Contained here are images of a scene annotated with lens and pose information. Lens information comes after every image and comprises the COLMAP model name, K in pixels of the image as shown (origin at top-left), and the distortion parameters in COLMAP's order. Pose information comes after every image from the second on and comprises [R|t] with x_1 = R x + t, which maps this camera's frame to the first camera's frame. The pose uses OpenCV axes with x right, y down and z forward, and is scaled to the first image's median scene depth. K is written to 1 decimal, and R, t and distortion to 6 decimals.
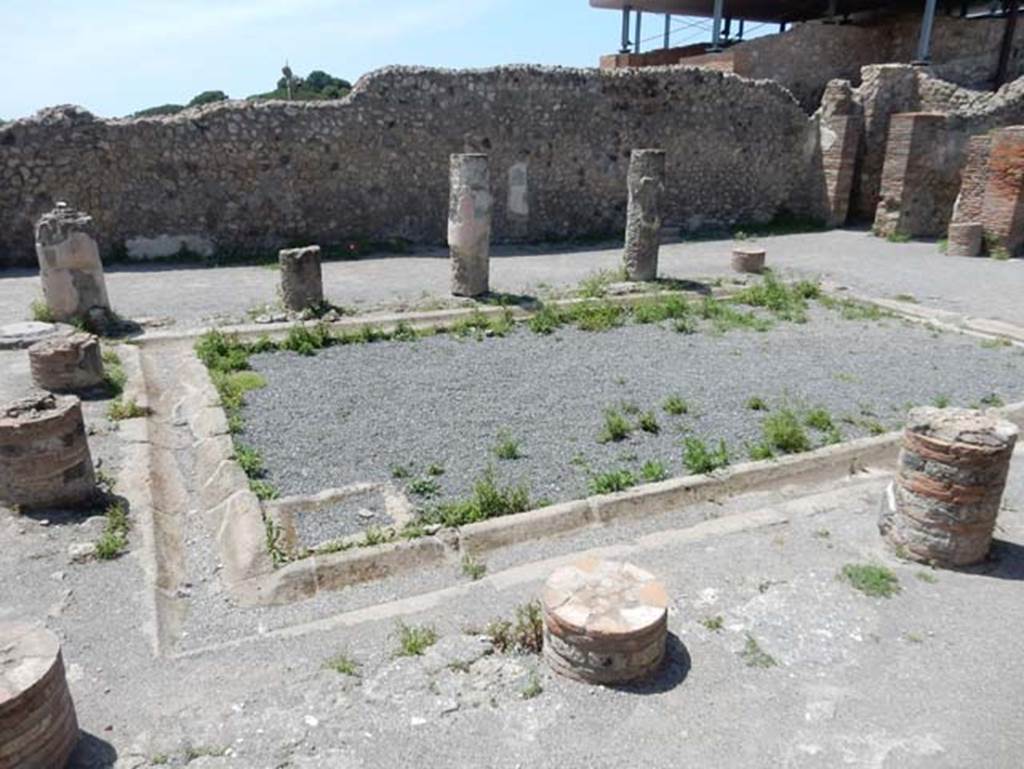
lens RADIAL K [[747.0, 0, 510.8], [0, 747.0, 378.6], [0, 0, 1]] dist [-0.011574, 0.009678]
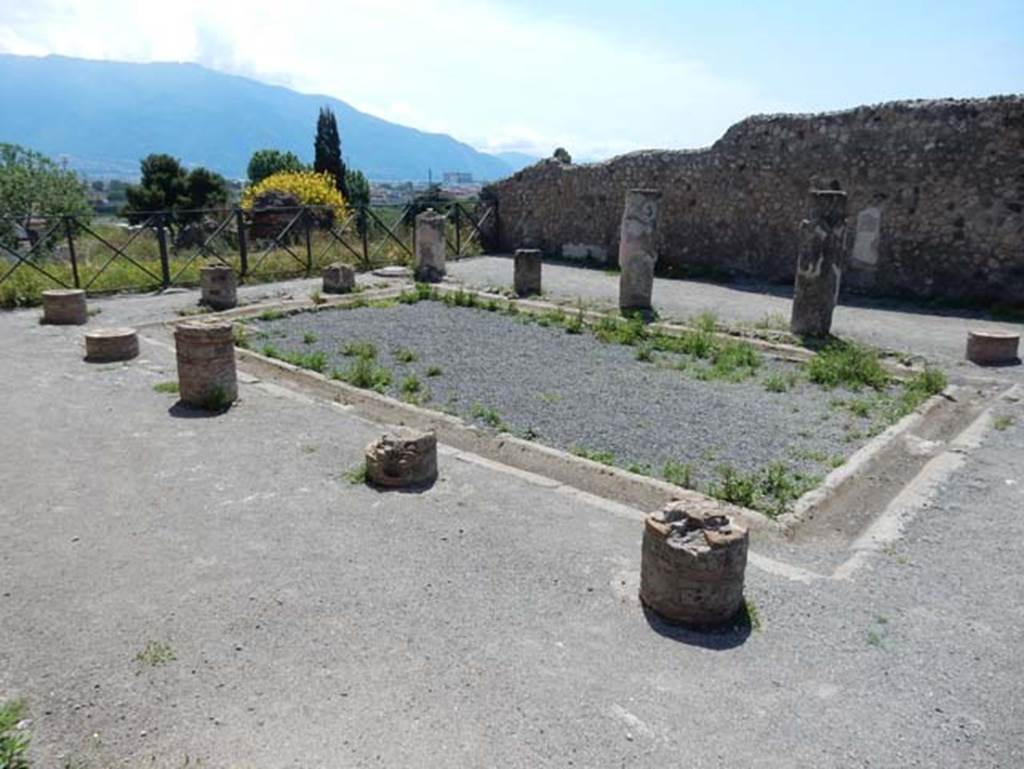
lens RADIAL K [[747.0, 0, 510.5], [0, 747.0, 385.4], [0, 0, 1]] dist [-0.011574, 0.009678]
pose [[0.379218, 0.247916, -0.891477, 0.773910], [-0.296269, 0.945250, 0.136843, -0.081542], [0.876595, 0.212224, 0.431906, 0.279742]]
